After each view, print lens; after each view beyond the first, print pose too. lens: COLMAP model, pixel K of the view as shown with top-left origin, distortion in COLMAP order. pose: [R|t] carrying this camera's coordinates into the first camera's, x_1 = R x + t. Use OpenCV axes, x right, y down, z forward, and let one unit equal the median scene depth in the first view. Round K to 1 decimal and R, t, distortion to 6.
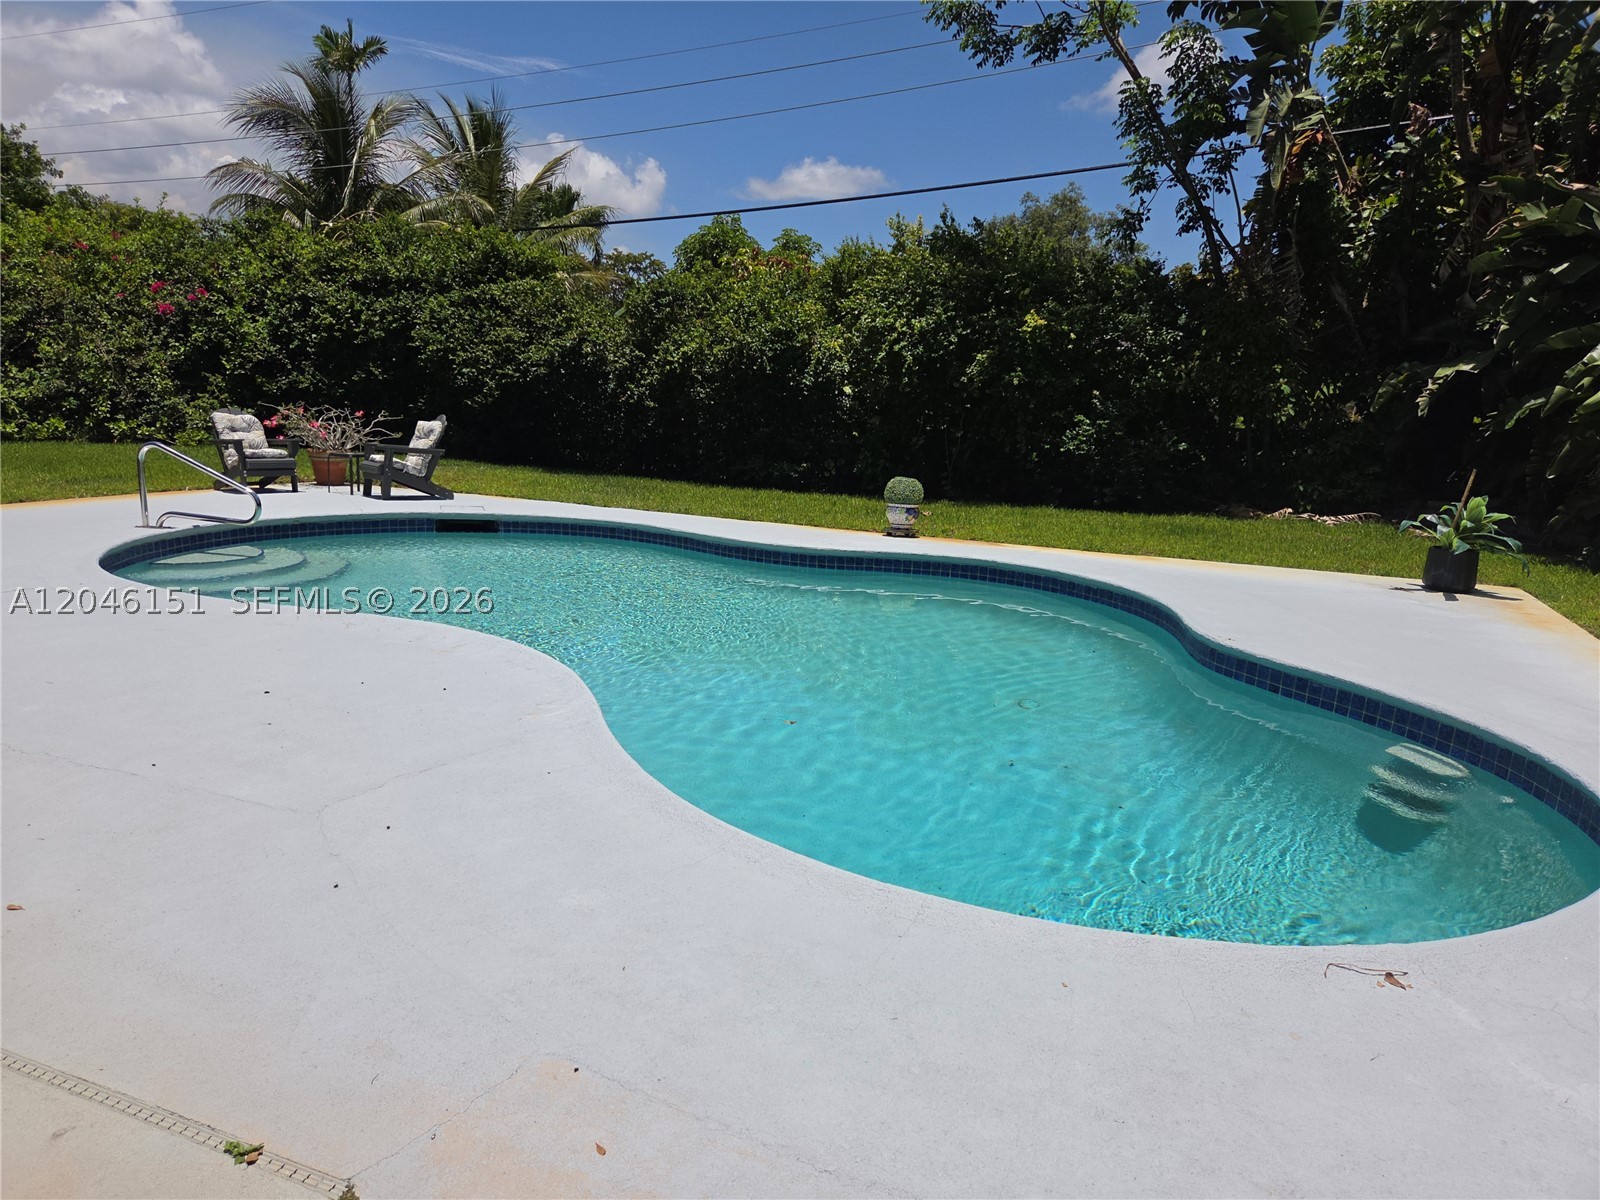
lens RADIAL K [[1081.9, 0, 789.0], [0, 1081.9, 606.2], [0, 0, 1]] dist [0.068320, -0.046568]
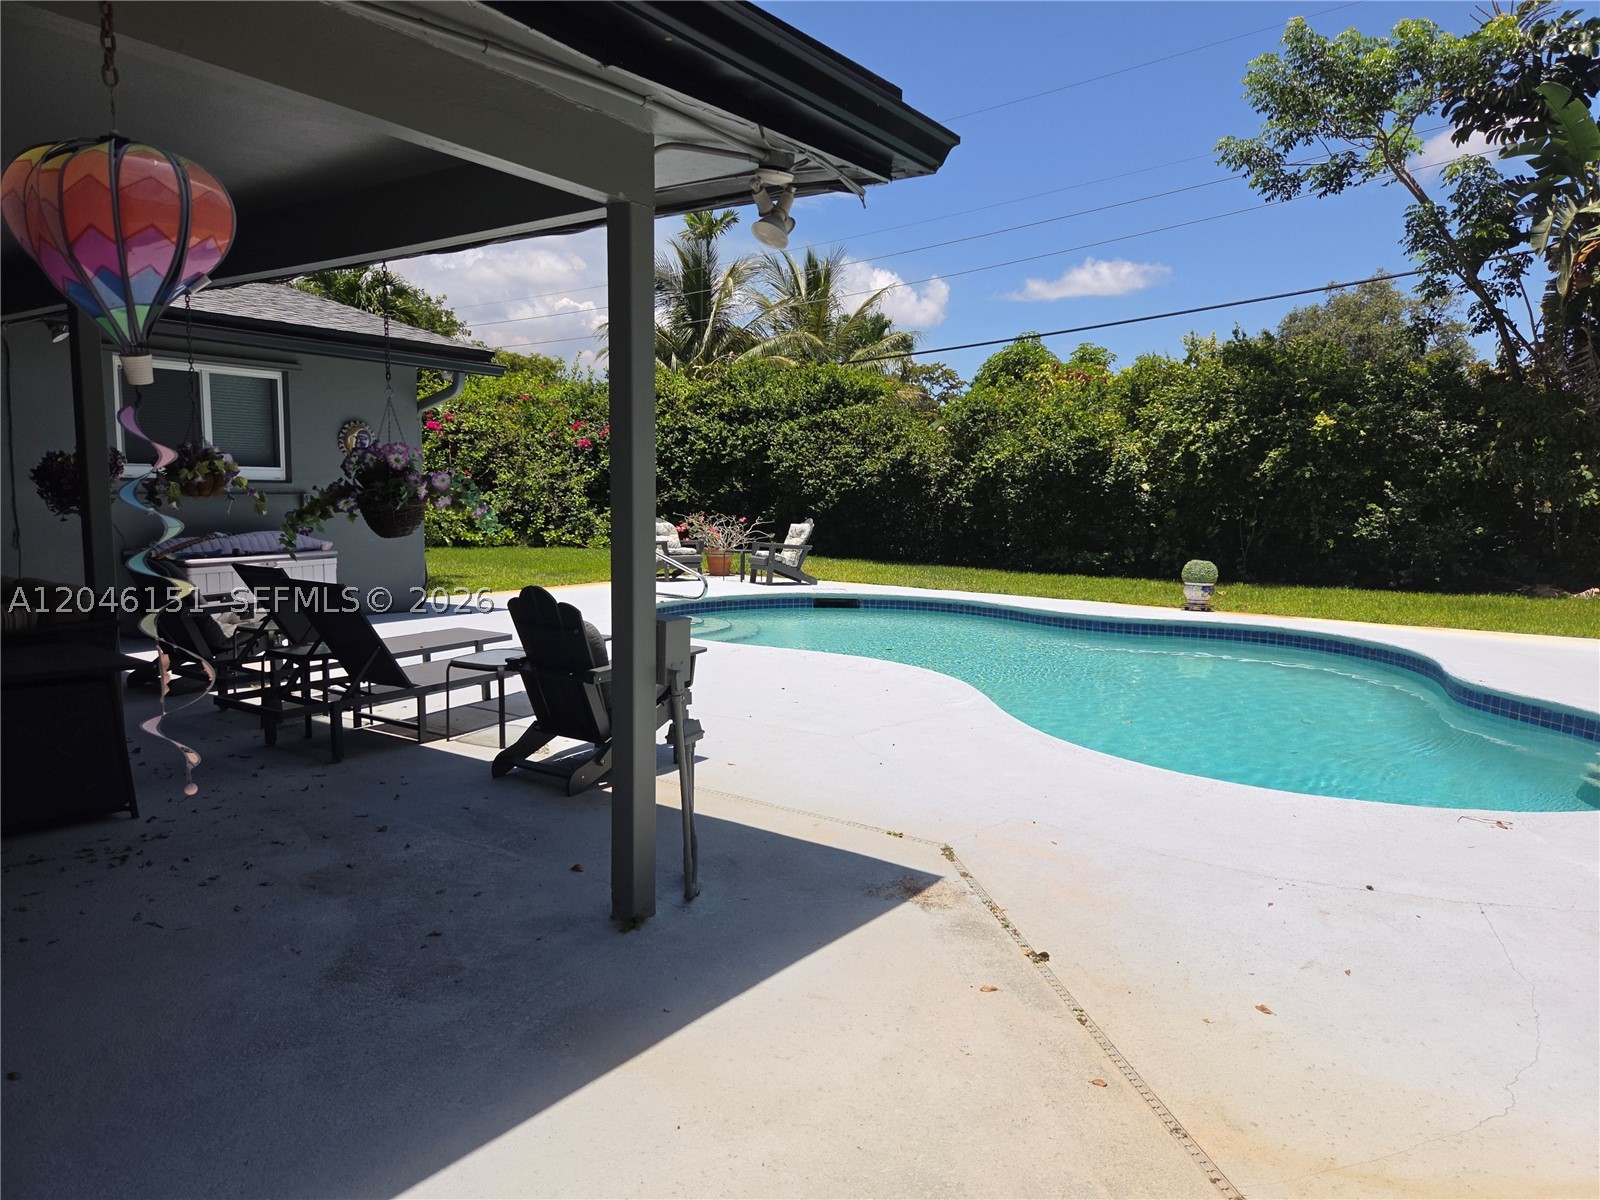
lens RADIAL K [[1081.9, 0, 812.4], [0, 1081.9, 616.2], [0, 0, 1]] dist [0.068320, -0.046568]
pose [[0.972089, -0.001459, -0.234607, -0.017683], [-0.017285, 0.996818, -0.077817, 0.029289], [0.233974, 0.079700, 0.968971, -0.172019]]
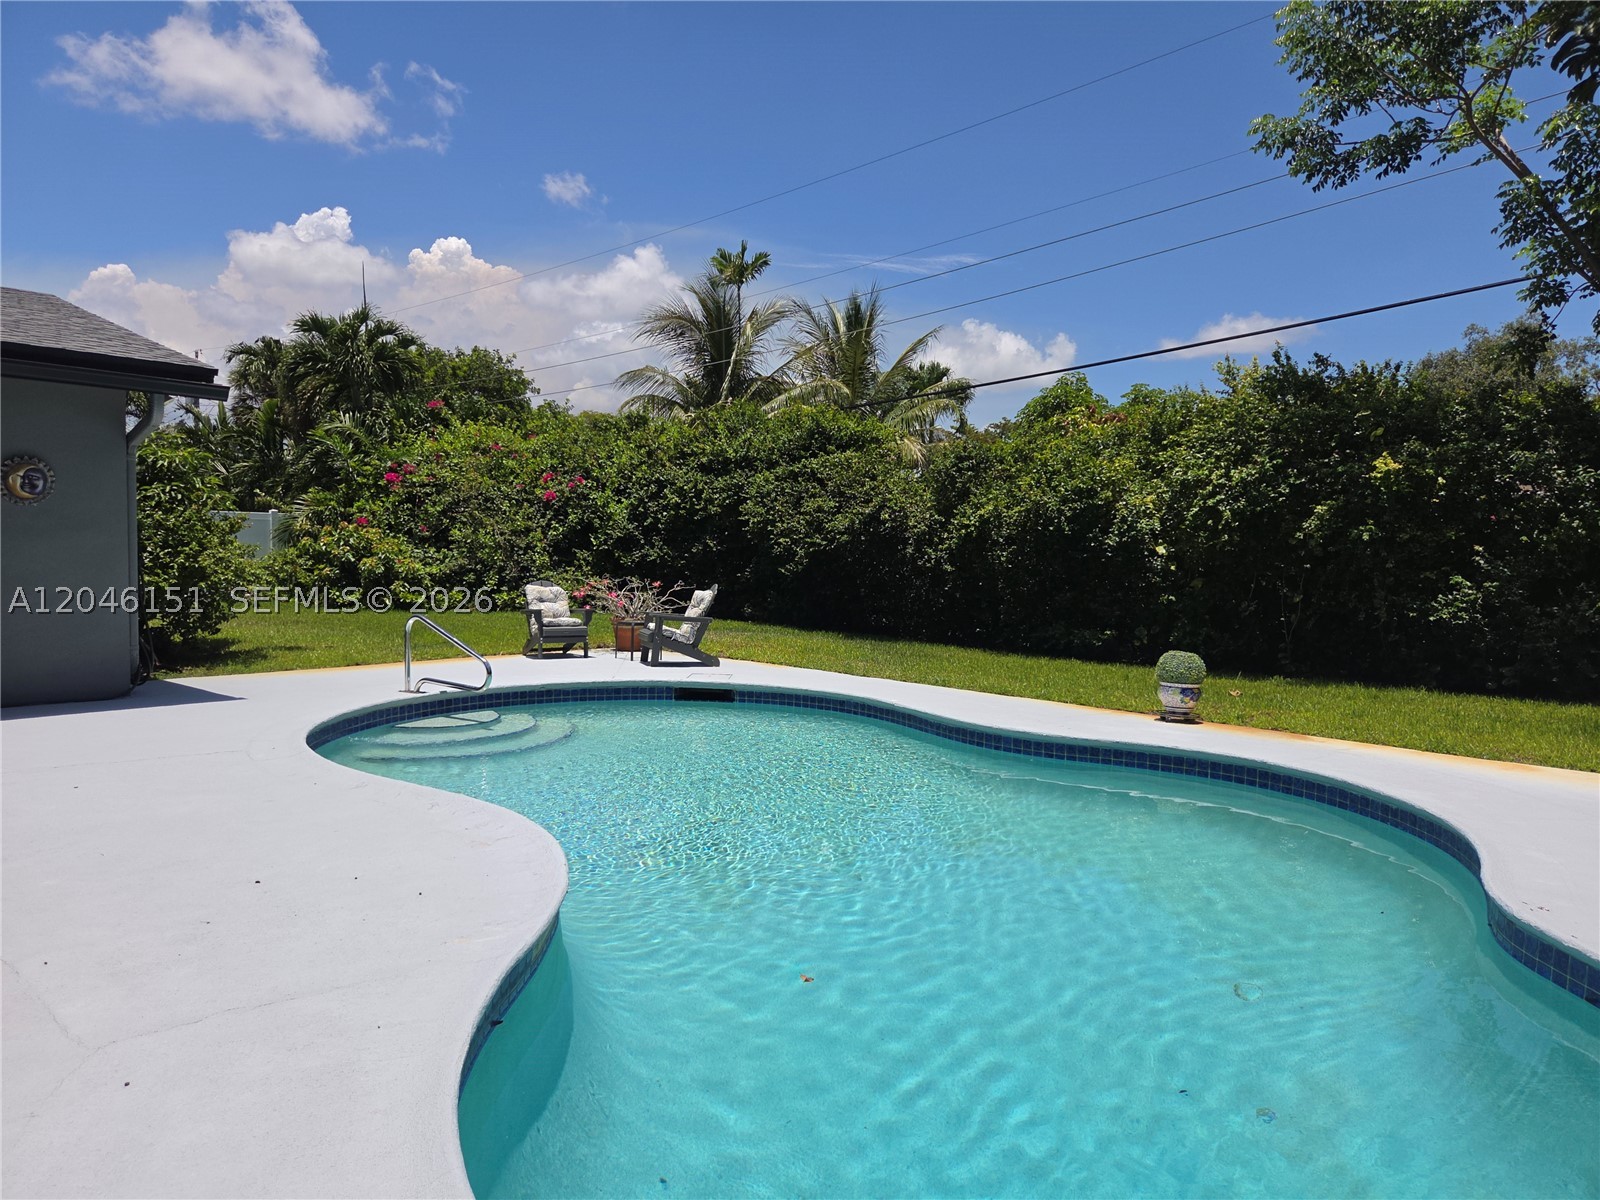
lens RADIAL K [[1081.9, 0, 793.1], [0, 1081.9, 600.9], [0, 0, 1]] dist [0.068320, -0.046568]
pose [[0.933198, -0.003531, -0.359345, 0.096626], [-0.051055, 0.988506, -0.142299, -0.016250], [0.355717, 0.151139, 0.922292, 0.078286]]
